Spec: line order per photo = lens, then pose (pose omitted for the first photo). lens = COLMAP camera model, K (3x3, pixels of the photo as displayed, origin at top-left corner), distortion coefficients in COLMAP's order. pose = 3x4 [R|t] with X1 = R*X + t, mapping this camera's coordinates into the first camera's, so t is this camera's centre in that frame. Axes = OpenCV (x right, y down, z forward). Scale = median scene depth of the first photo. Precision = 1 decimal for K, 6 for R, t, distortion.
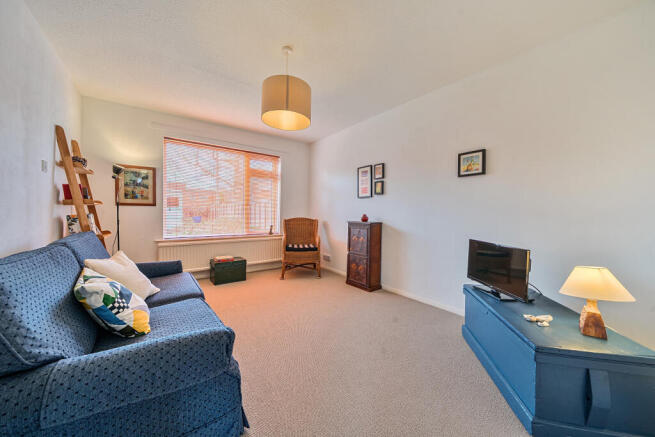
lens RADIAL K [[230.1, 0, 326.2], [0, 230.1, 216.3], [0, 0, 1]] dist [0.001012, 0.000015]
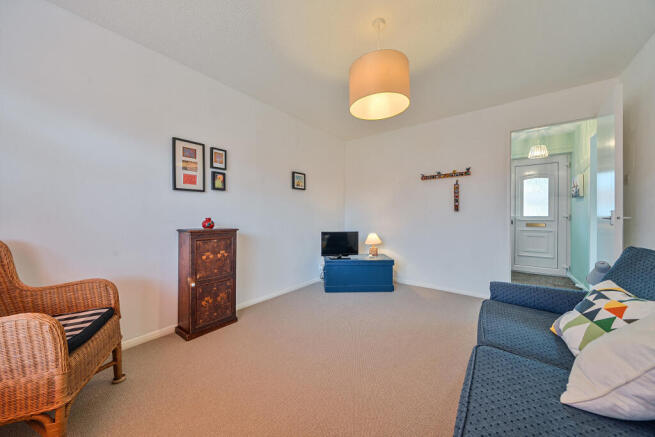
lens RADIAL K [[230.1, 0, 326.2], [0, 230.1, 216.3], [0, 0, 1]] dist [0.001012, 0.000015]
pose [[-0.252711, -0.009470, 0.967495, -0.546592], [0.010633, 0.999865, 0.012564, -0.016698], [-0.967483, 0.013462, -0.252576, 0.818256]]
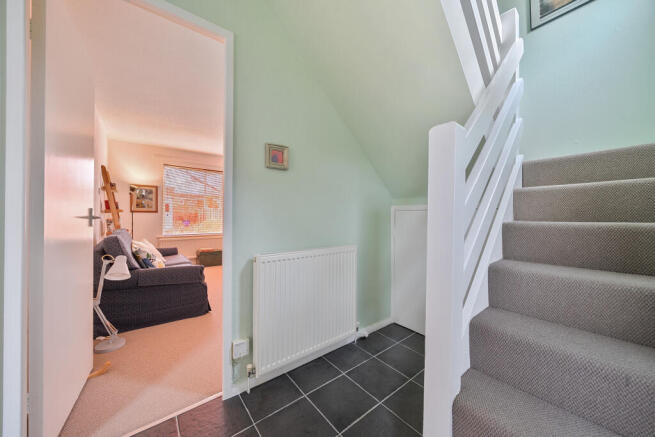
lens RADIAL K [[230.1, 0, 326.2], [0, 230.1, 216.3], [0, 0, 1]] dist [0.001012, 0.000015]
pose [[0.999258, -0.005457, 0.038126, 0.300045], [0.006060, 0.999858, -0.015726, 0.008074], [-0.038035, 0.015945, 0.999149, -0.557821]]
